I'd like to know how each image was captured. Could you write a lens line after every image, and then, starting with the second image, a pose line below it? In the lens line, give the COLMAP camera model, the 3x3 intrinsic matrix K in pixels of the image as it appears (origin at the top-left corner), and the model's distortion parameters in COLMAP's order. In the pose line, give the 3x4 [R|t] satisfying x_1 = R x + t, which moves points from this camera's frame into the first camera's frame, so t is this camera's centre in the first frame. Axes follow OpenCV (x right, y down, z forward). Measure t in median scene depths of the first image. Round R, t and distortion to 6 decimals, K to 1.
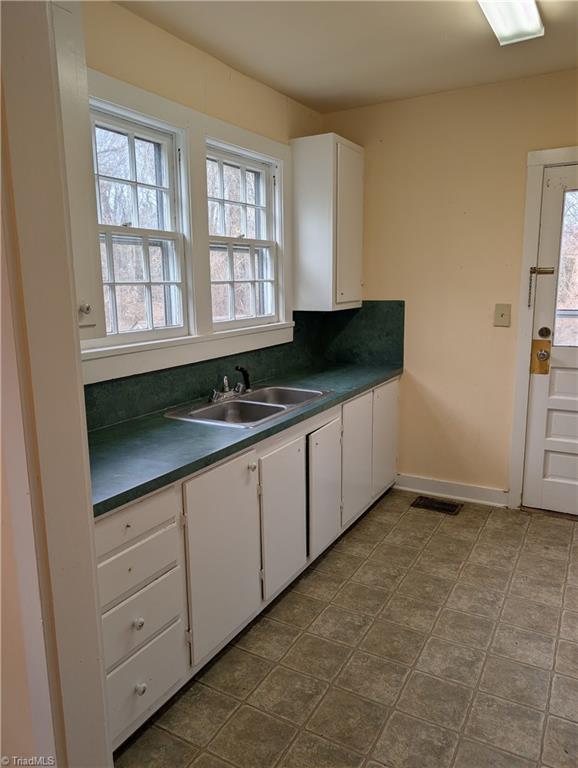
lens RADIAL K [[557.7, 0, 287.1], [0, 557.7, 385.9], [0, 0, 1]] dist [0.026958, -0.020059]
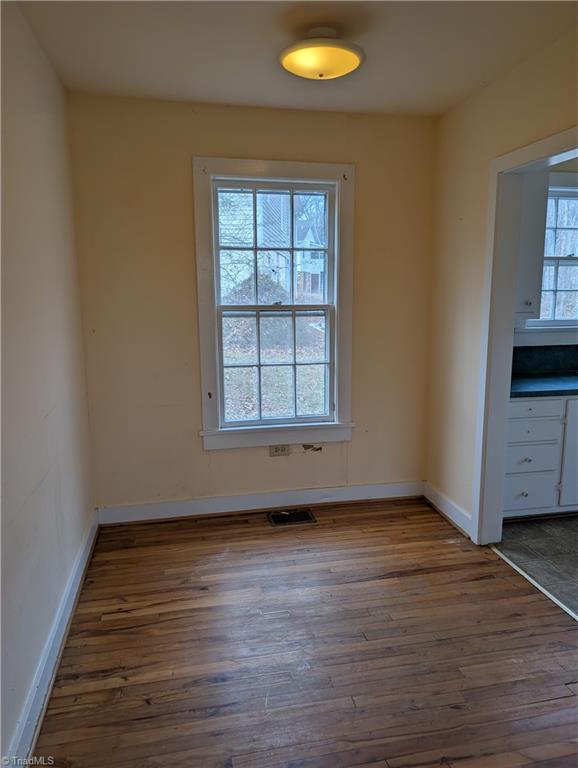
lens RADIAL K [[557.7, 0, 290.2], [0, 557.7, 373.0], [0, 0, 1]] dist [0.026958, -0.020059]
pose [[0.672188, 0.123853, -0.729948, 0.531694], [-0.141659, 0.989209, 0.037393, 0.144988], [0.726702, 0.078269, 0.682479, -0.921169]]
